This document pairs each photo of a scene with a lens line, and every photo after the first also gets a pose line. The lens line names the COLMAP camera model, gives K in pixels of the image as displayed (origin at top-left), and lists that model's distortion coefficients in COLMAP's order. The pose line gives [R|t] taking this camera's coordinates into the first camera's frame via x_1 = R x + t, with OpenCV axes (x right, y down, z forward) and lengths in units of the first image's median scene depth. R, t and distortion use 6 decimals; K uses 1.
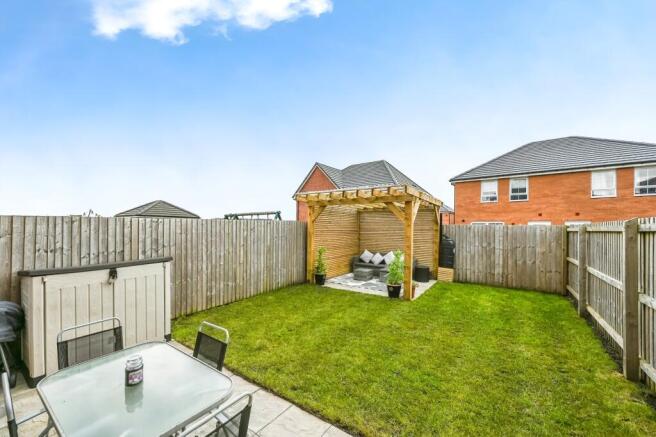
lens RADIAL K [[261.7, 0, 329.2], [0, 261.7, 224.3], [0, 0, 1]] dist [-0.013938, 0.000096]
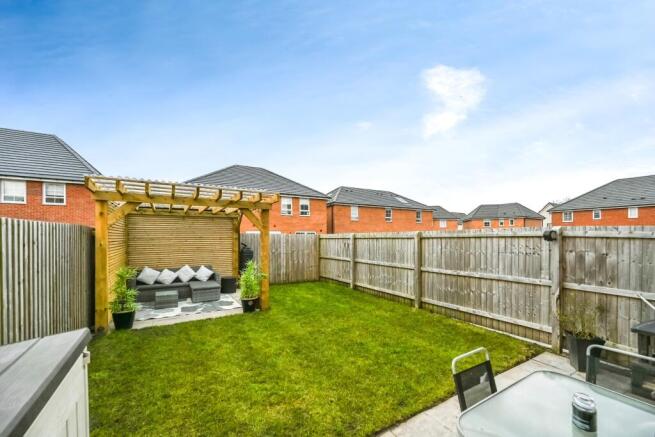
lens RADIAL K [[261.3, 0, 329.6], [0, 261.3, 234.7], [0, 0, 1]] dist [-0.013938, 0.000096]
pose [[0.409271, -0.000131, 0.912413, -0.462540], [-0.006817, 0.999972, 0.003201, 0.002650], [-0.912387, -0.007530, 0.409259, 0.356277]]
